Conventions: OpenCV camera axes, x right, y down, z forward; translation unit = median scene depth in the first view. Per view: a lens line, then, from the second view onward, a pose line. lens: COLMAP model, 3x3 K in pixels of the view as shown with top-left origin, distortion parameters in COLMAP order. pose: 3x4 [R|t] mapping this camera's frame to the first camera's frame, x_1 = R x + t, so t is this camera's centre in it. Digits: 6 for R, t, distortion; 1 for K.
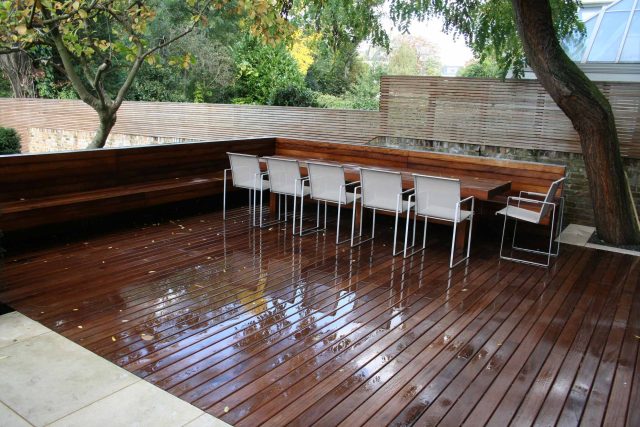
lens RADIAL K [[525.1, 0, 319.5], [0, 525.1, 229.6], [0, 0, 1]] dist [-0.167446, 0.144228]
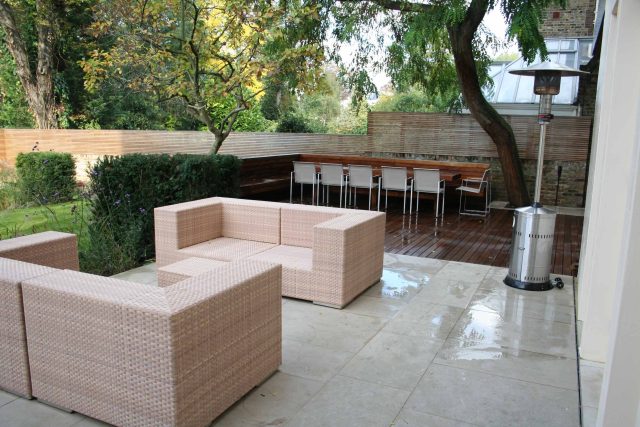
lens RADIAL K [[525.1, 0, 319.5], [0, 525.1, 229.6], [0, 0, 1]] dist [-0.167446, 0.144228]
pose [[0.986644, -0.046391, 0.156143, -0.331142], [0.053548, 0.997684, -0.041944, 0.125158], [-0.153835, 0.049745, 0.986843, -0.562127]]
